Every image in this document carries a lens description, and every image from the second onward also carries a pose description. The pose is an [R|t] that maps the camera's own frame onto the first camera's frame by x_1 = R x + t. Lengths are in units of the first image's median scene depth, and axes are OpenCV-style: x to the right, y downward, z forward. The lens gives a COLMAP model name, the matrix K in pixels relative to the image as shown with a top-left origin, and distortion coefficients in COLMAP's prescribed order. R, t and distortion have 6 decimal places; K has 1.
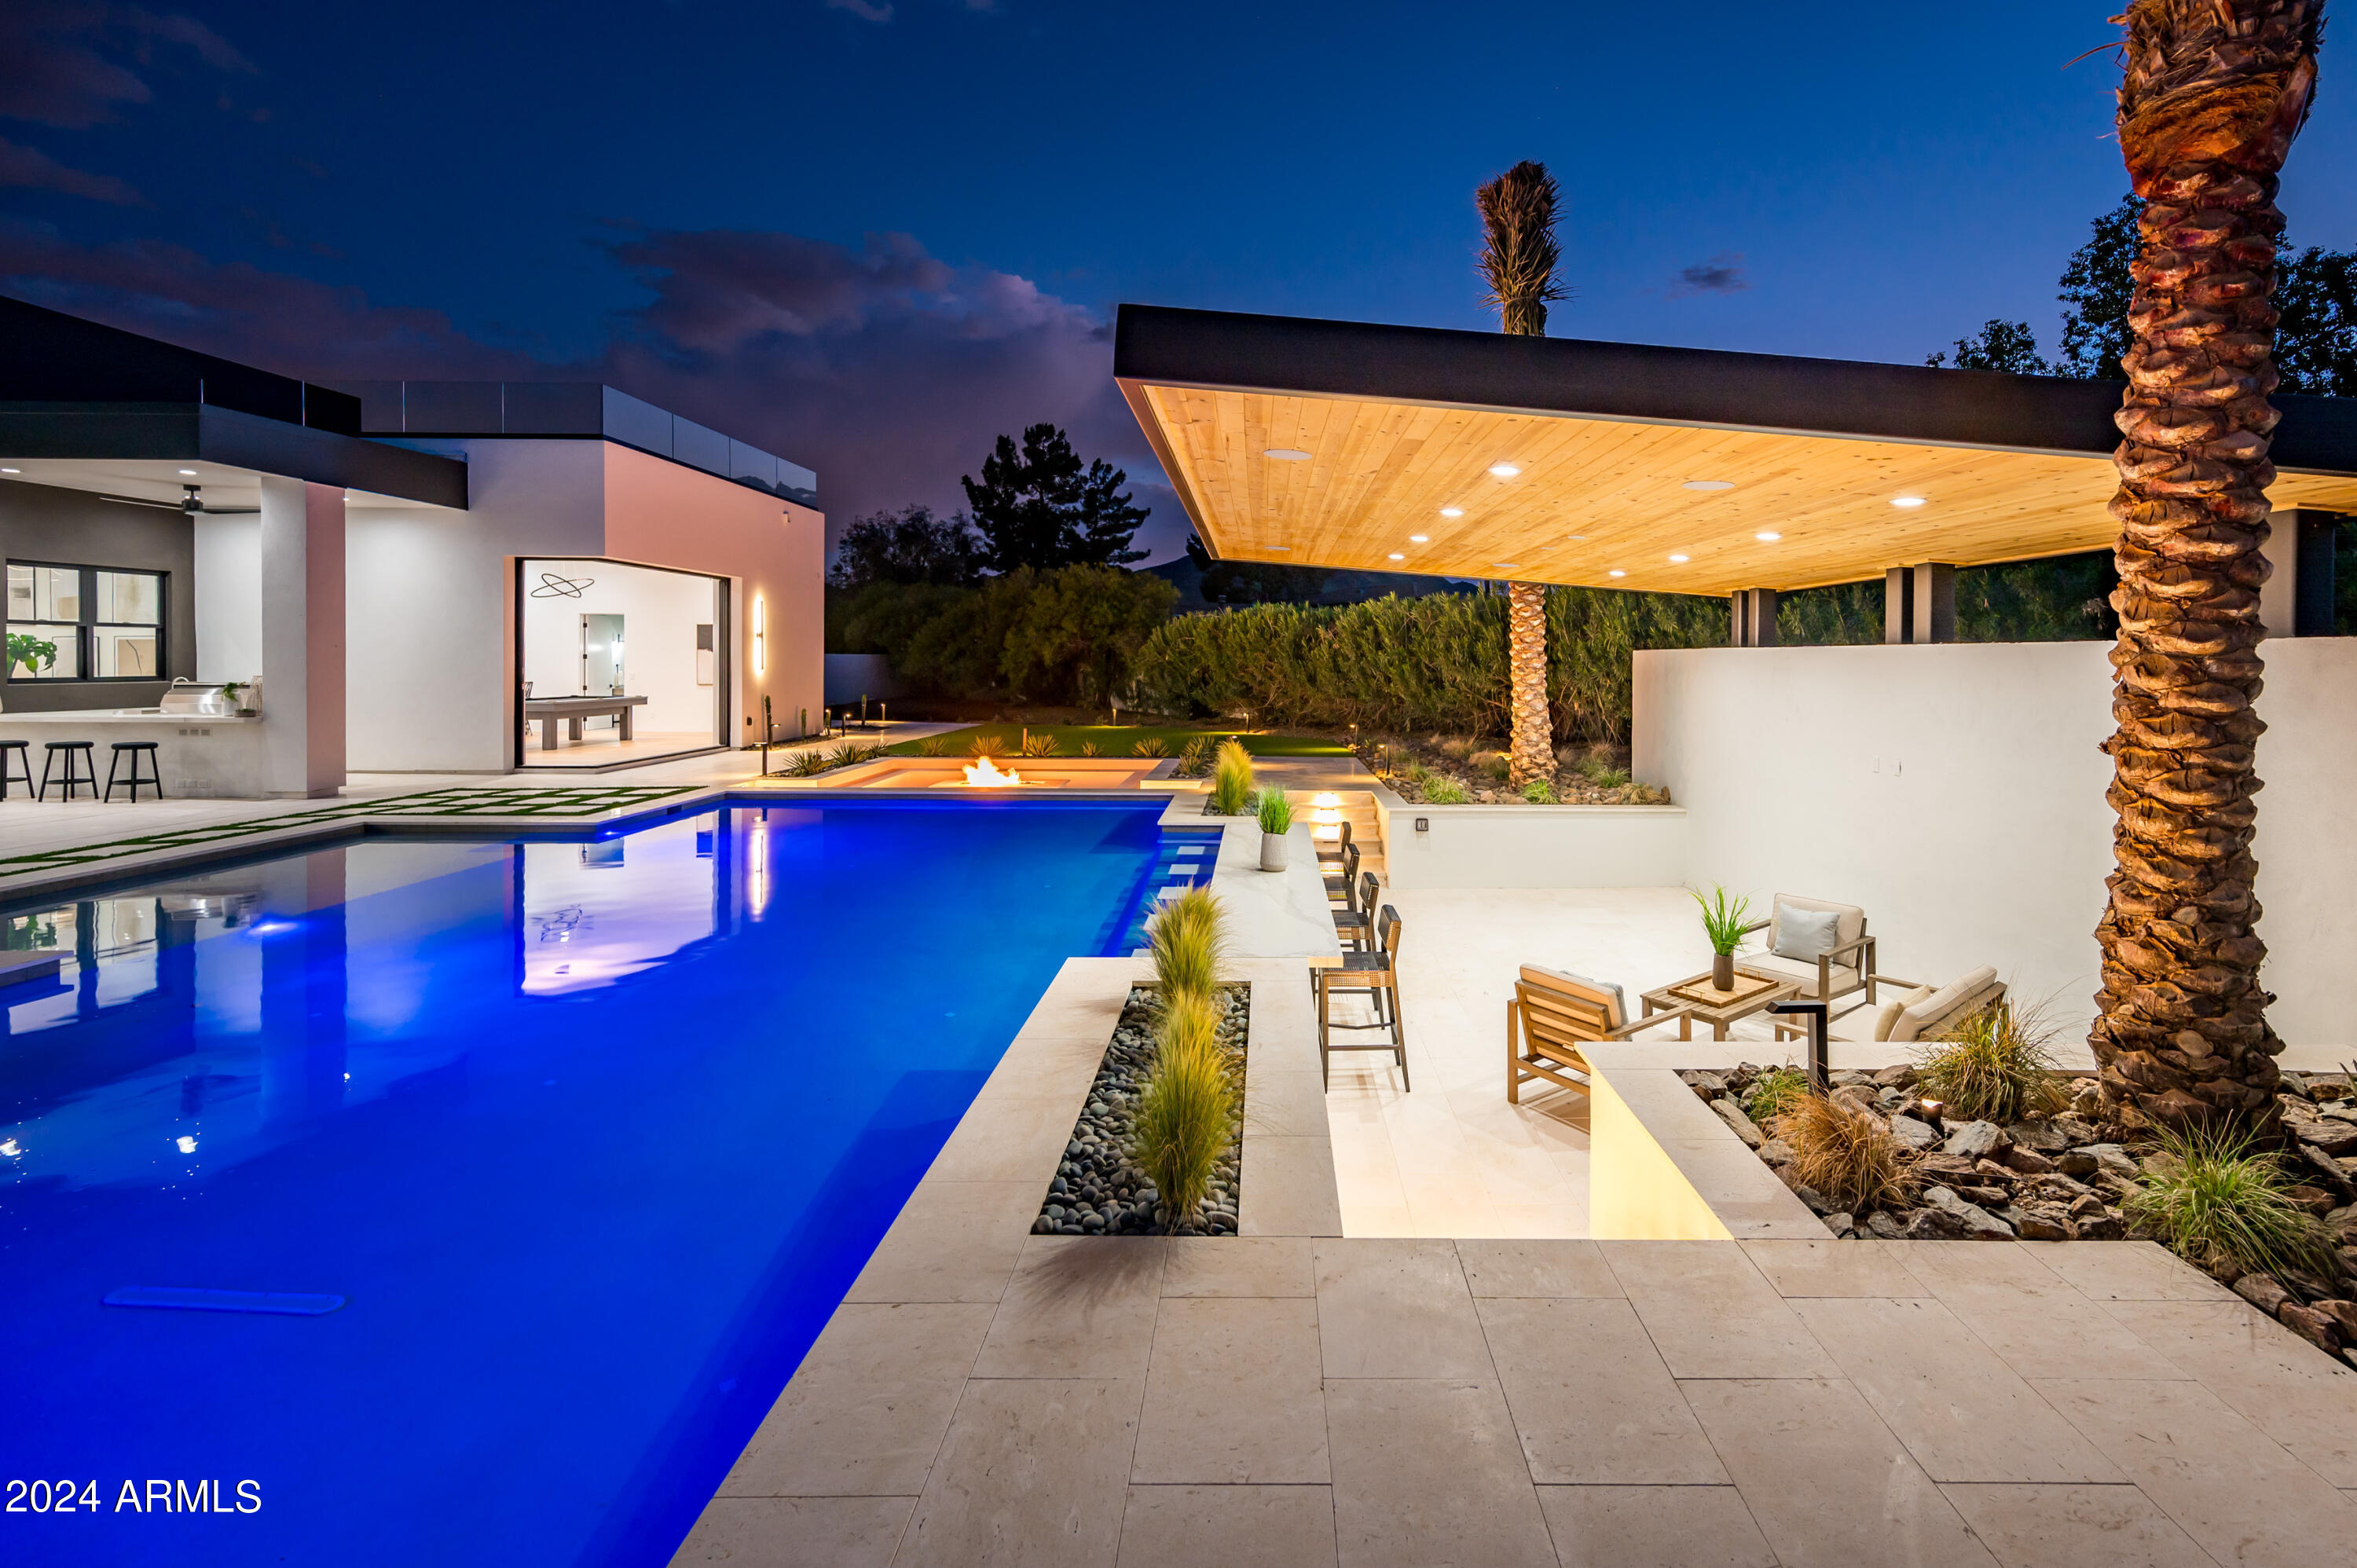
lens RADIAL K [[998.3, 0, 1222.8], [0, 998.3, 668.6], [0, 0, 1]] dist [0.000344, 0.000303]
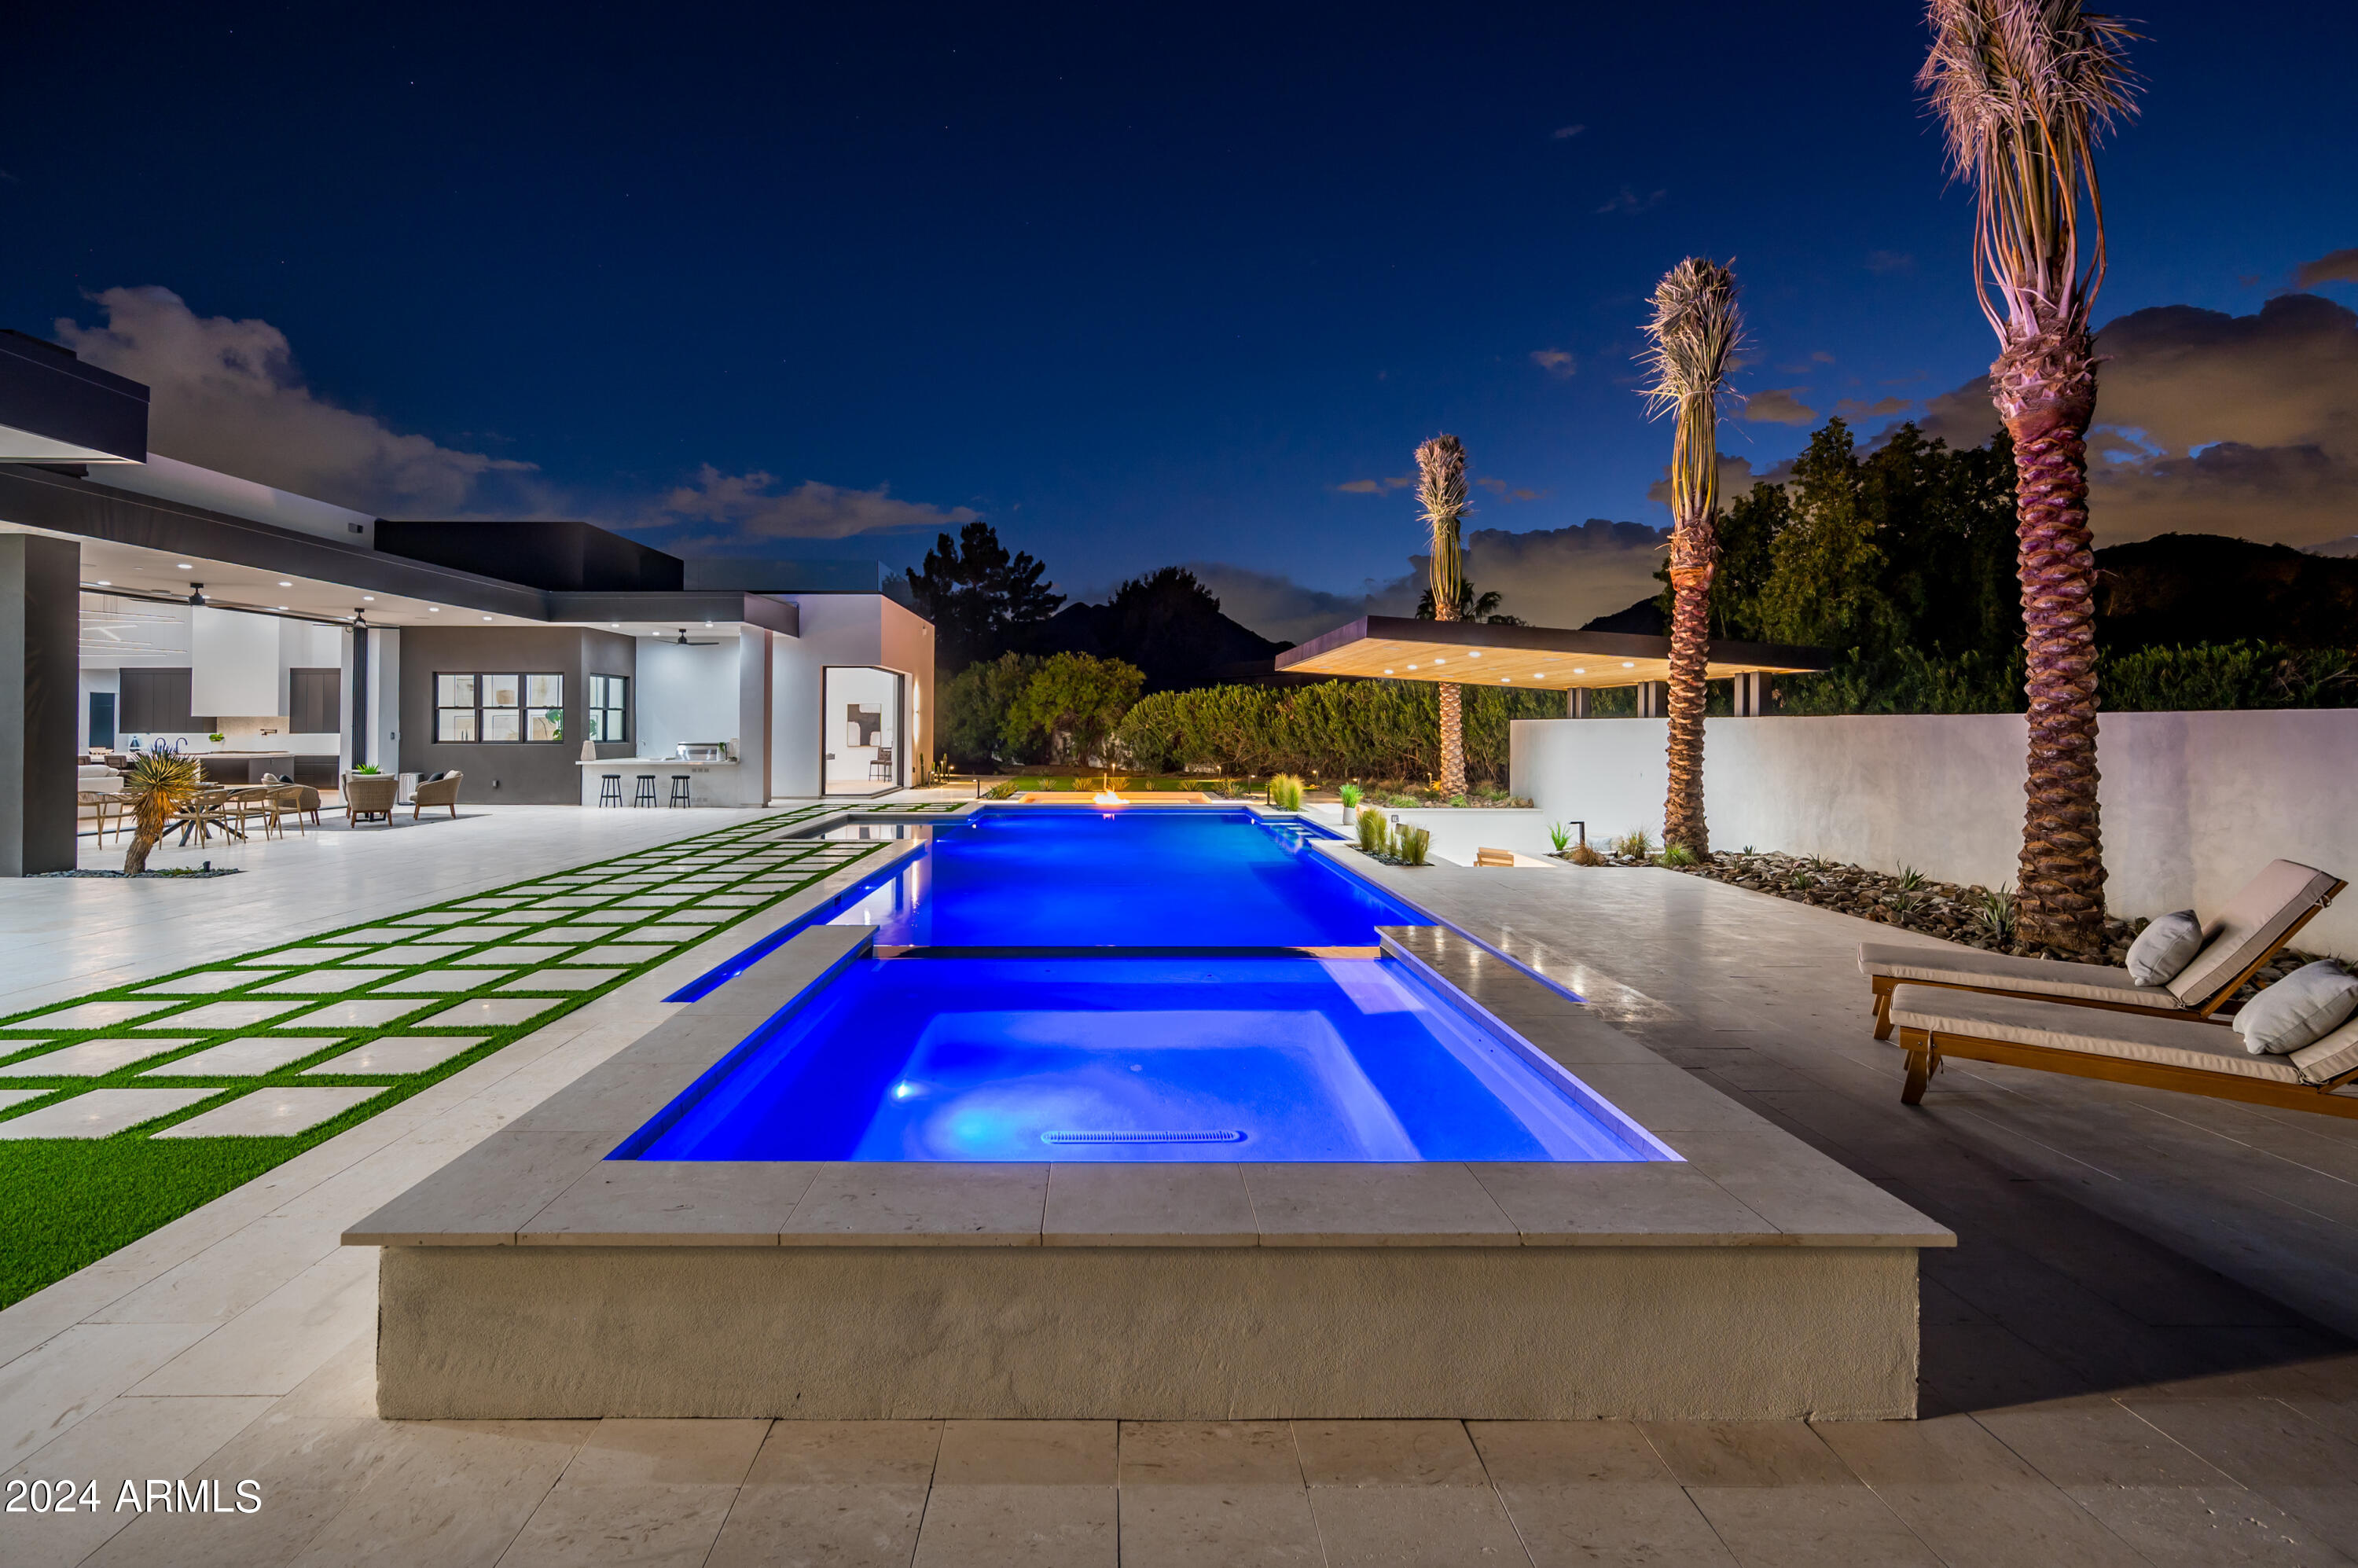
lens RADIAL K [[1015.9, 0, 1070.1], [0, 1015.9, 725.5], [0, 0, 1]] dist [0.000465, 0.018881]
pose [[0.999987, -0.004046, 0.003026, -0.236770], [0.004080, 0.999928, -0.011253, 0.004751], [-0.002980, 0.011265, 0.999932, -0.501976]]
